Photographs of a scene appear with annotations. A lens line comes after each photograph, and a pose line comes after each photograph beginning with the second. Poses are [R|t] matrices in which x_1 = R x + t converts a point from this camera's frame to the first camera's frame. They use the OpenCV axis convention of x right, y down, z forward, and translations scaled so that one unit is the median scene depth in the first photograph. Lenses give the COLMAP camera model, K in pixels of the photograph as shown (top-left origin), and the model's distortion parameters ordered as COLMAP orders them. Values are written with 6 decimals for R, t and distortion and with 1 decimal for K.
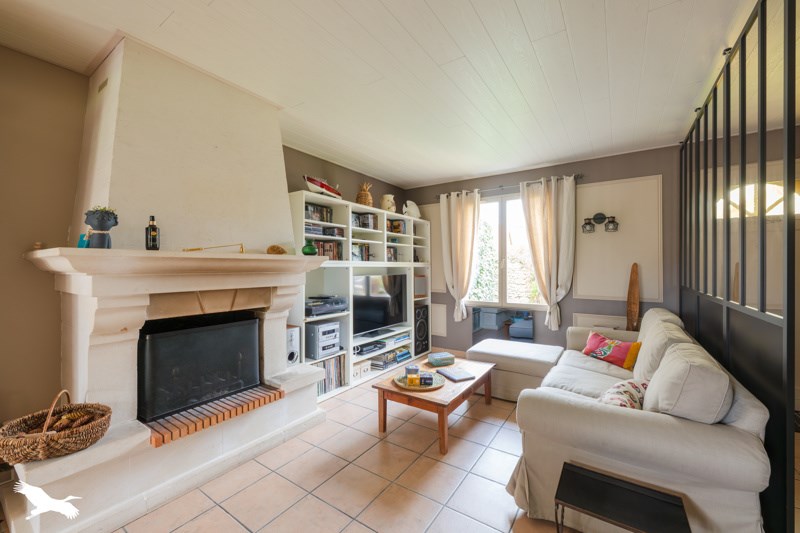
lens RADIAL K [[320.5, 0, 400.1], [0, 320.5, 266.9], [0, 0, 1]] dist [-0.009830, 0.000531]
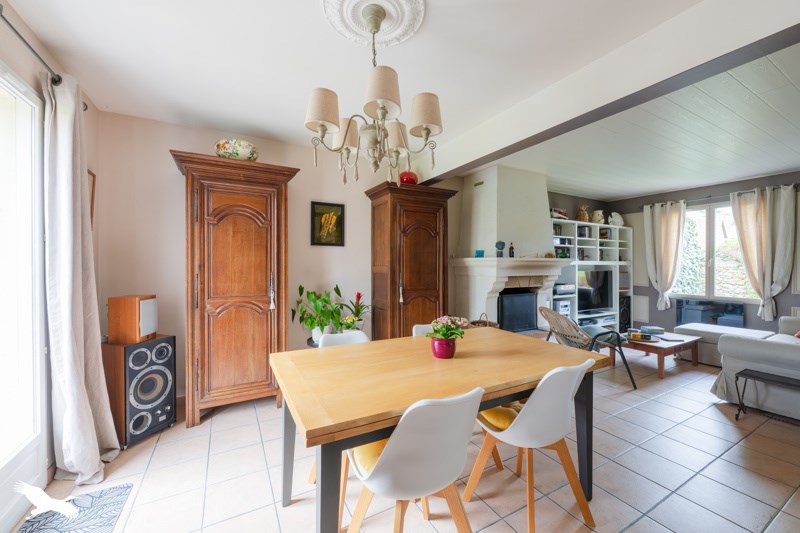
lens RADIAL K [[320.5, 0, 403.5], [0, 320.5, 265.9], [0, 0, 1]] dist [-0.009830, 0.000531]
pose [[0.895888, 0.006189, -0.444238, -0.183615], [-0.003810, 0.999973, 0.006247, -0.000764], [0.444264, -0.003904, 0.895887, -0.589041]]
